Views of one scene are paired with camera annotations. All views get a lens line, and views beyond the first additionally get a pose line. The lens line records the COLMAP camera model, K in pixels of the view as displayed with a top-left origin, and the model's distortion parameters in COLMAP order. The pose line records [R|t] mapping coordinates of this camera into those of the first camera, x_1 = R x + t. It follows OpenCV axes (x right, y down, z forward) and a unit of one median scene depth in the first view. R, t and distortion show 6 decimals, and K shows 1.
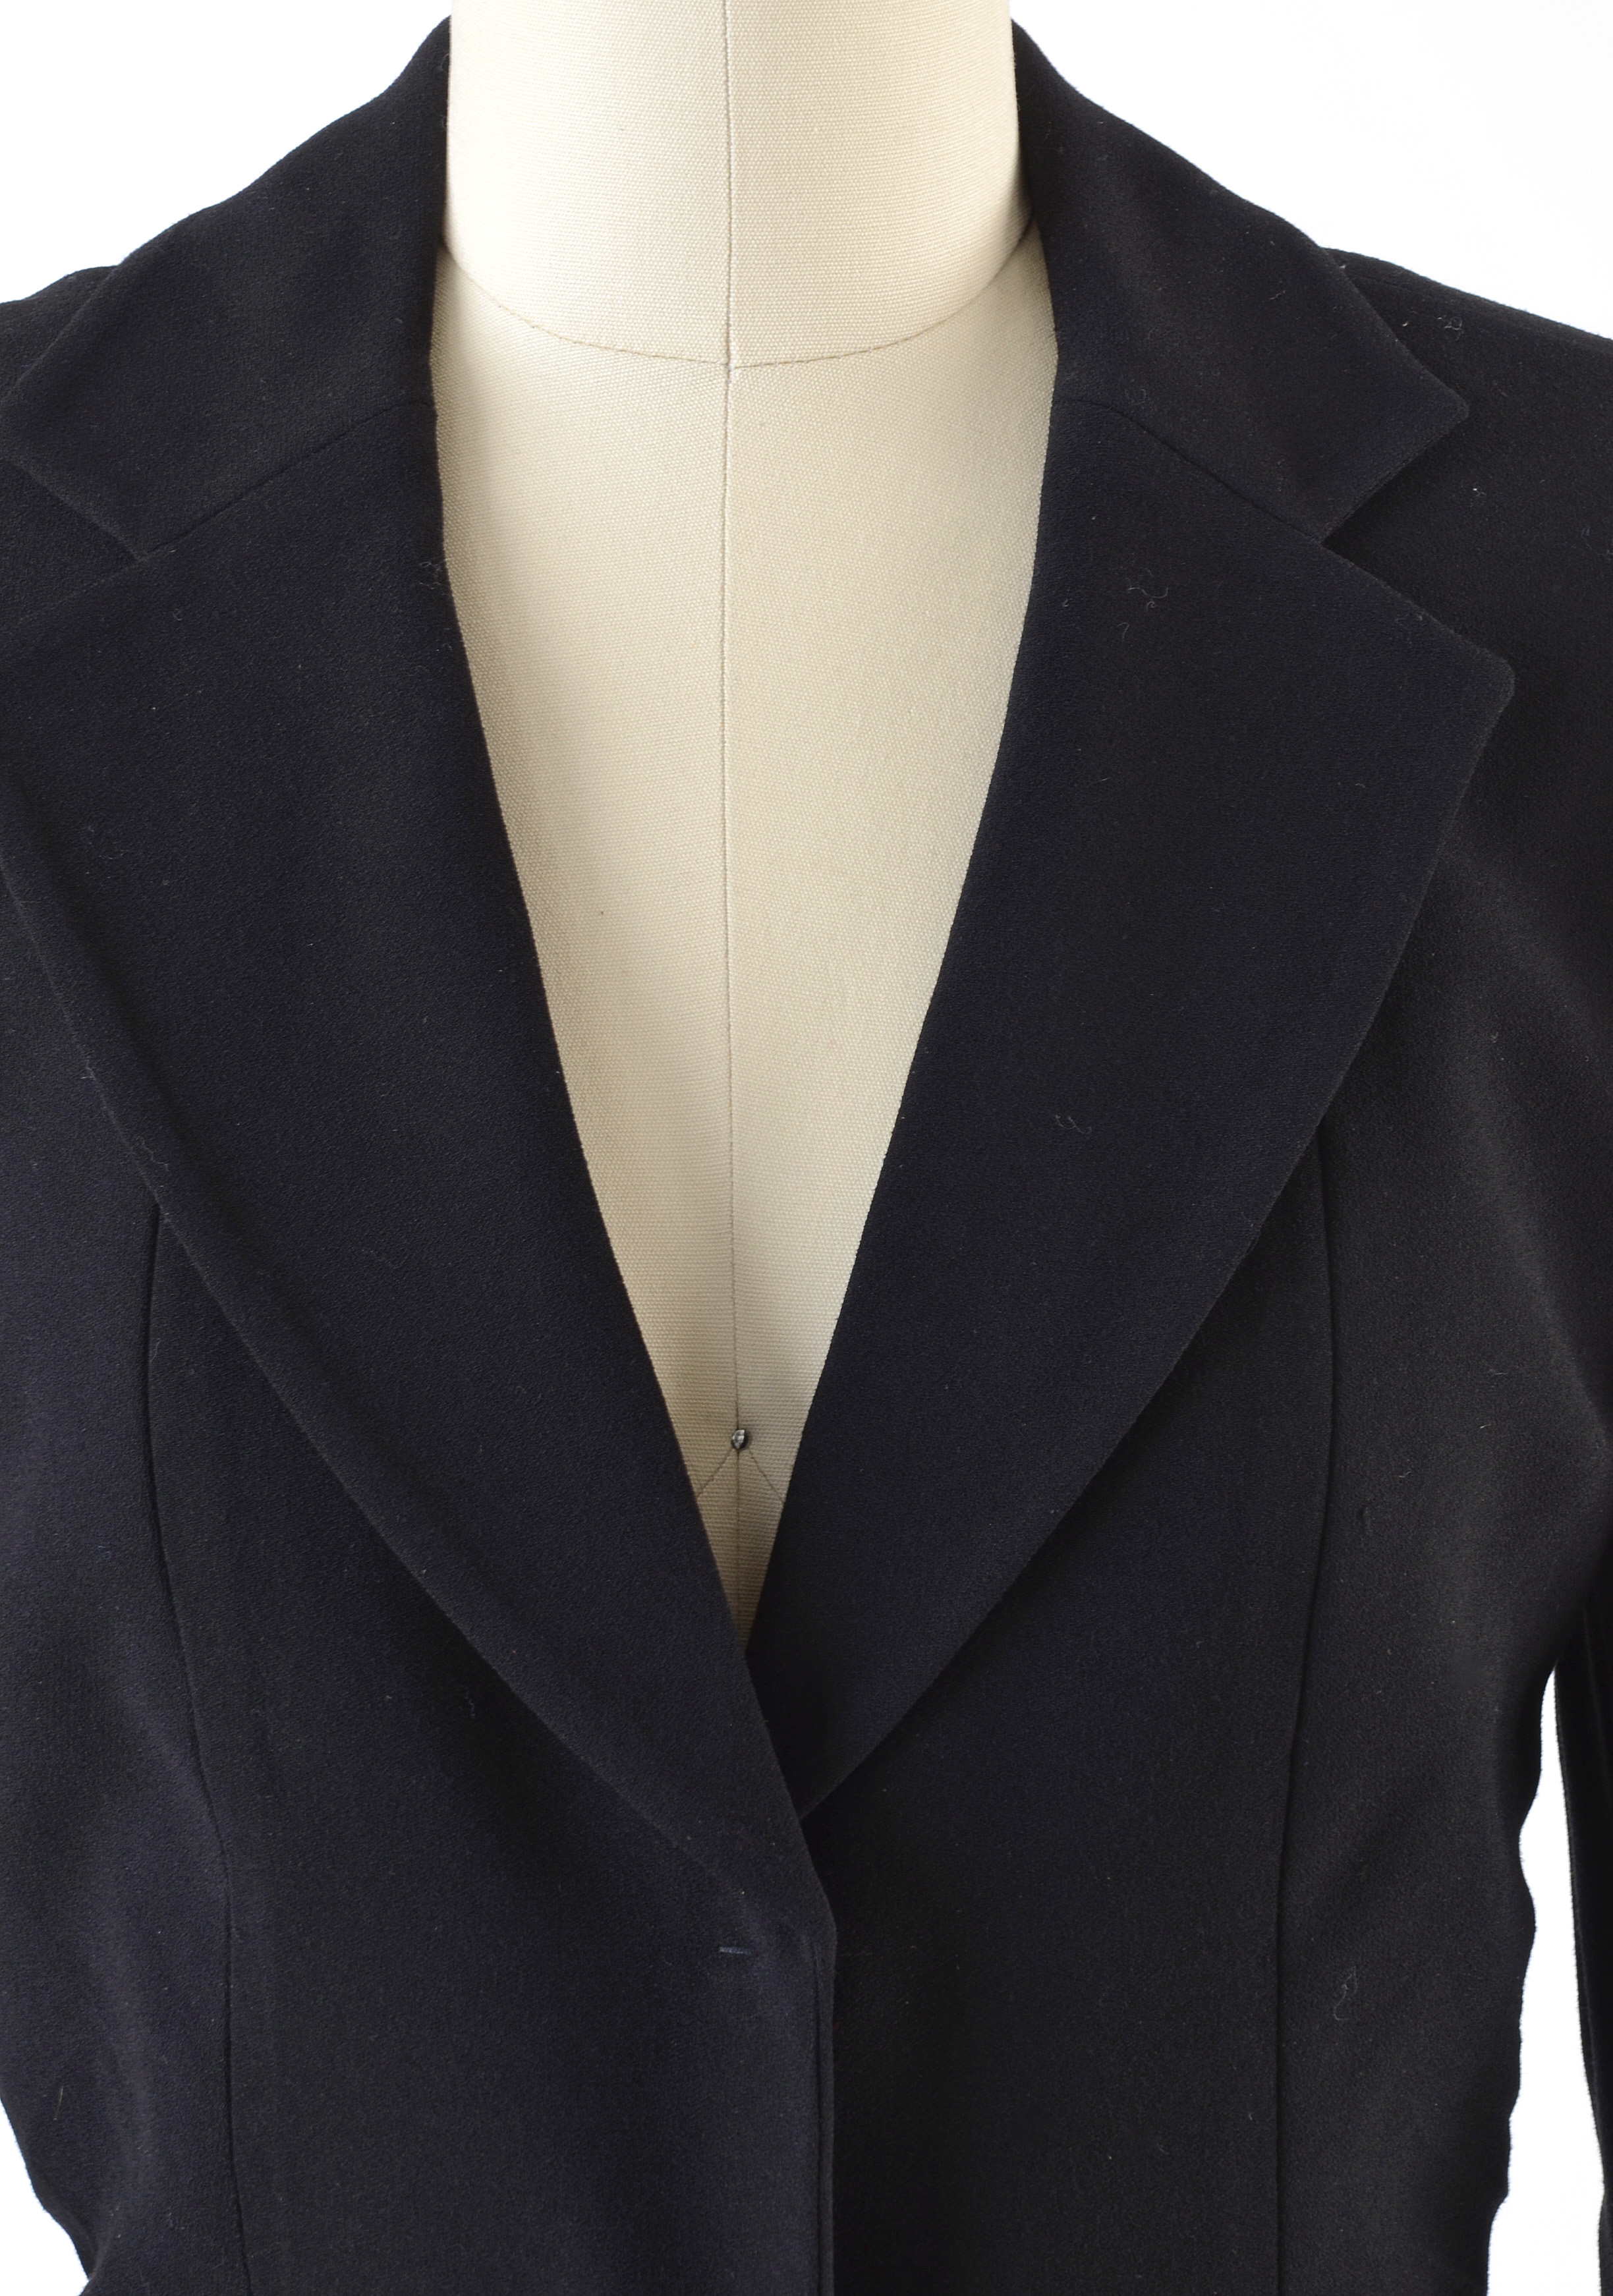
lens RADIAL K [[8107.3, 0, 797.7], [0, 8107.3, 1143.3], [0, 0, 1]] dist [1.062103, 0.000000]
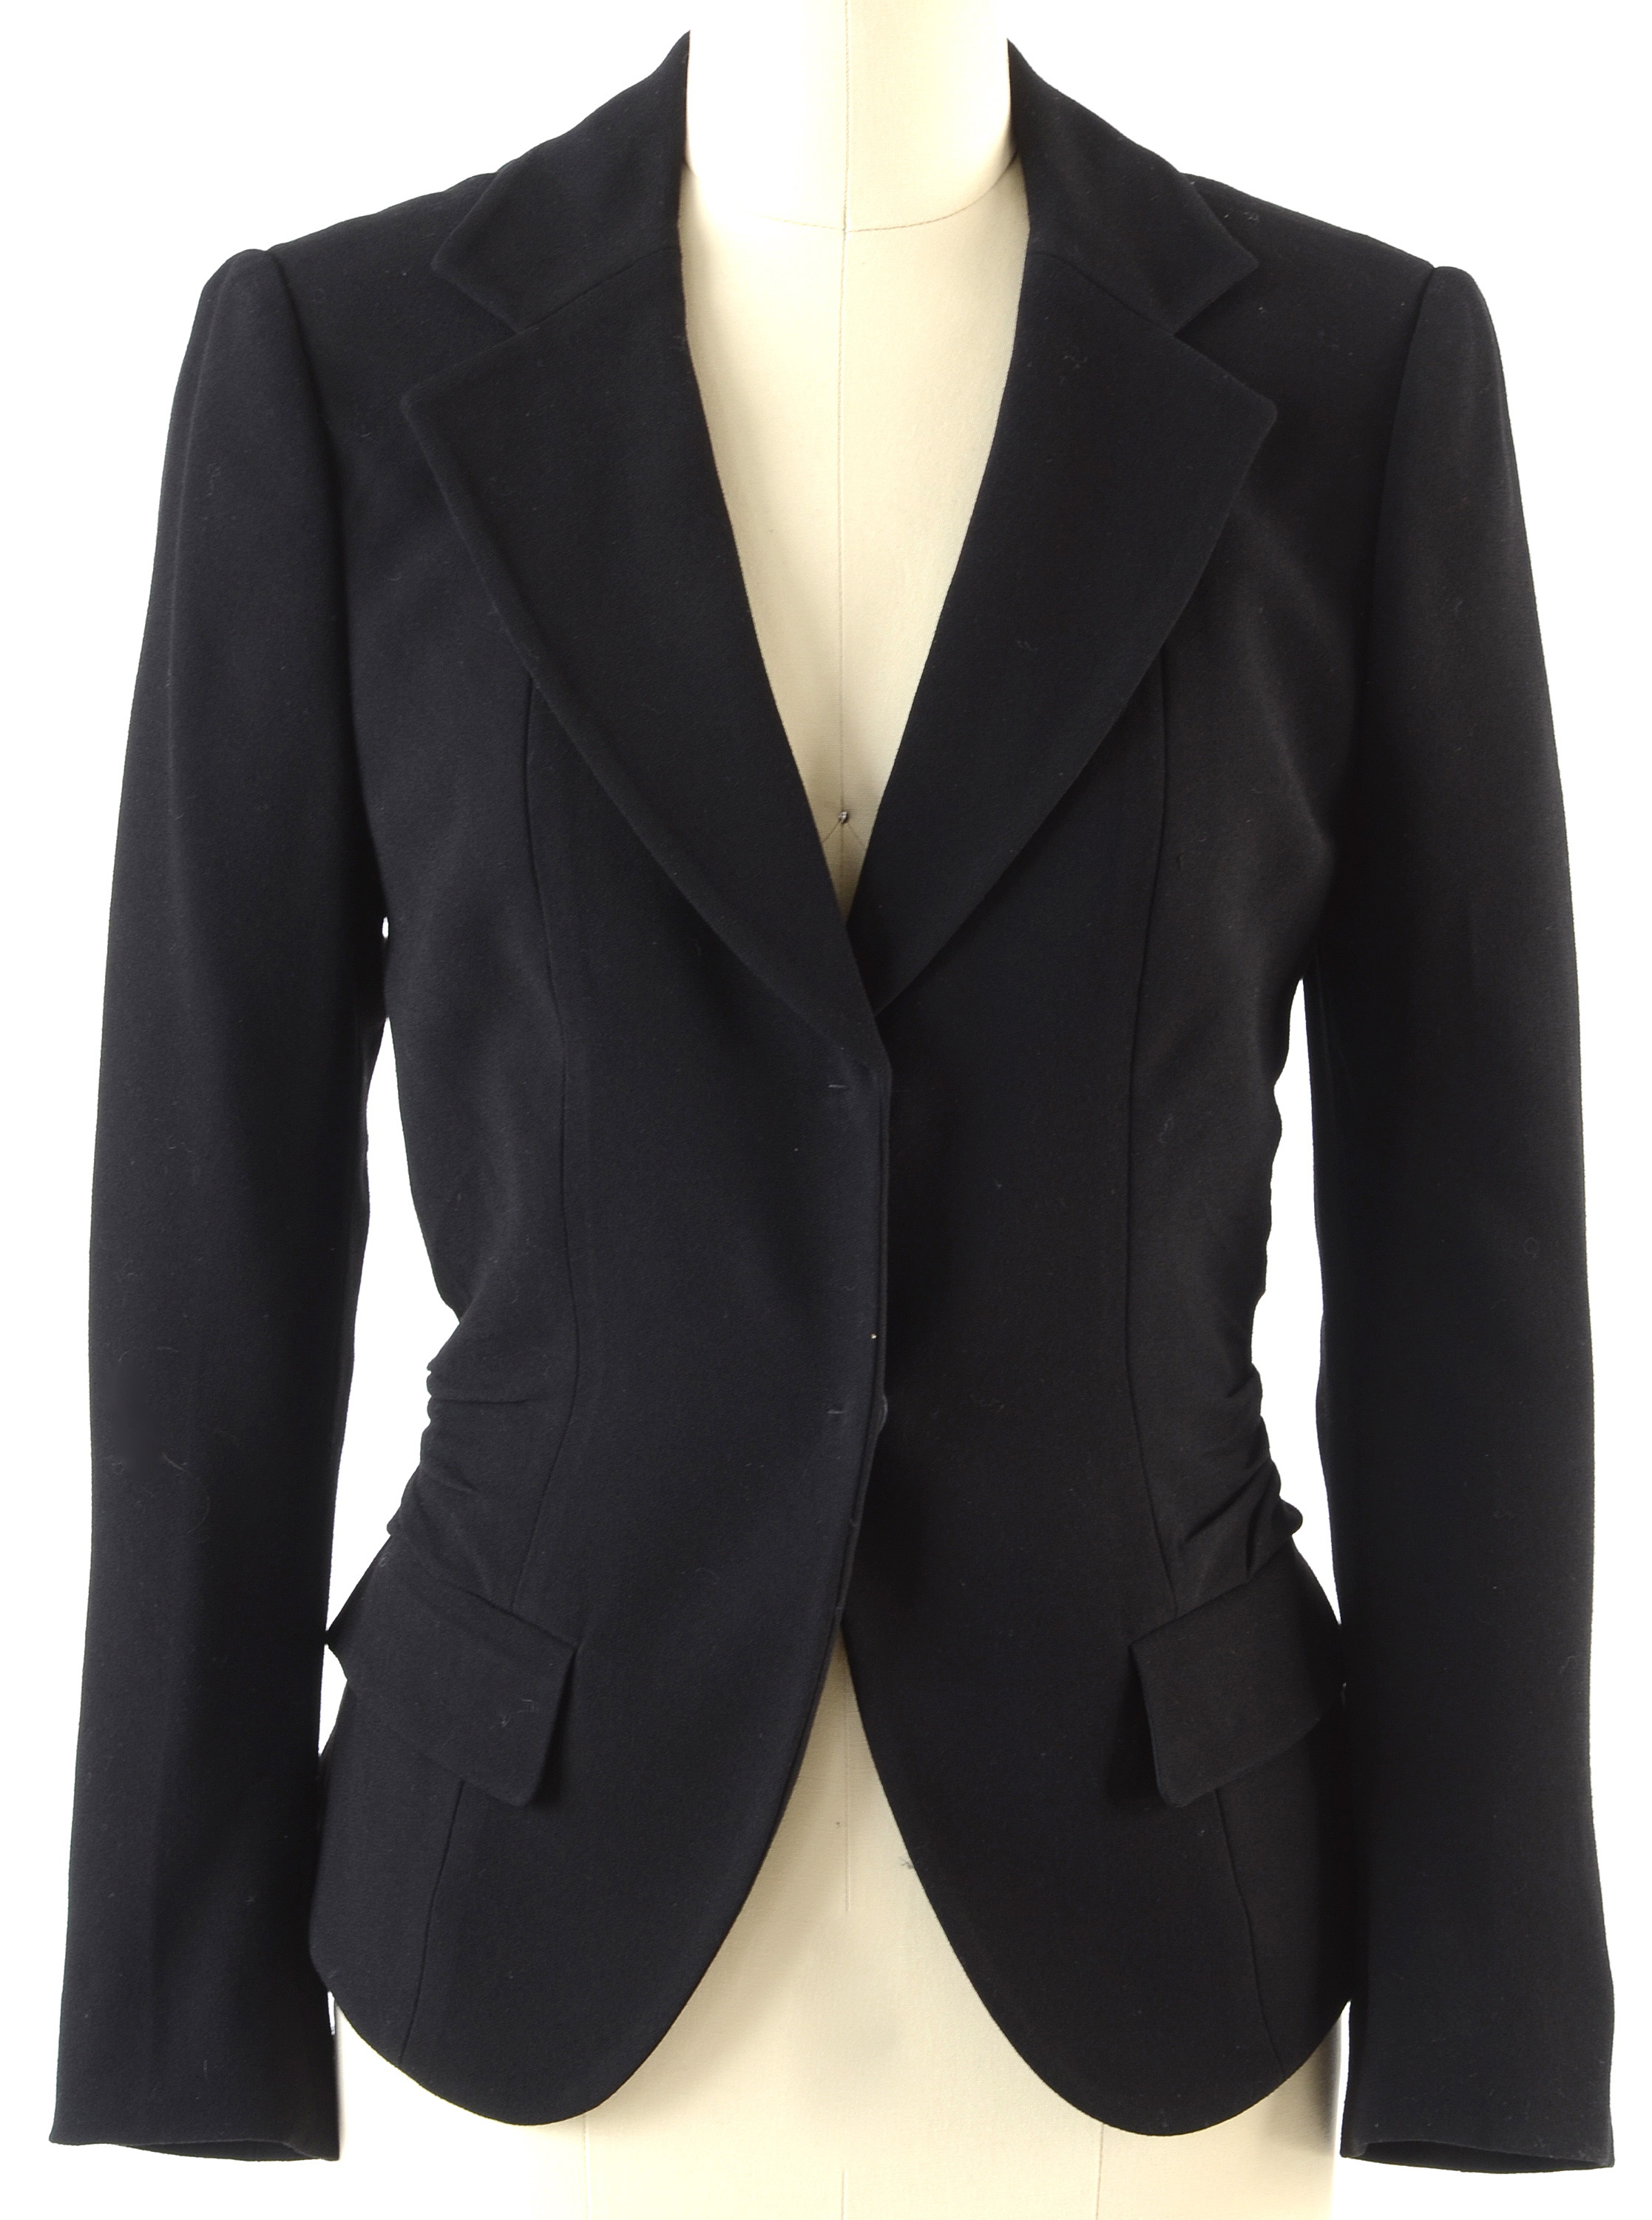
lens RADIAL K [[8673.3, 0, 840.3], [0, 8673.3, 1115.3], [0, 0, 1]] dist [1.337692, 0.000000]
pose [[0.999865, 0.016277, 0.002243, -0.010960], [-0.016254, 0.999817, -0.010098, 0.121690], [-0.002407, 0.010060, 0.999947, -0.950318]]
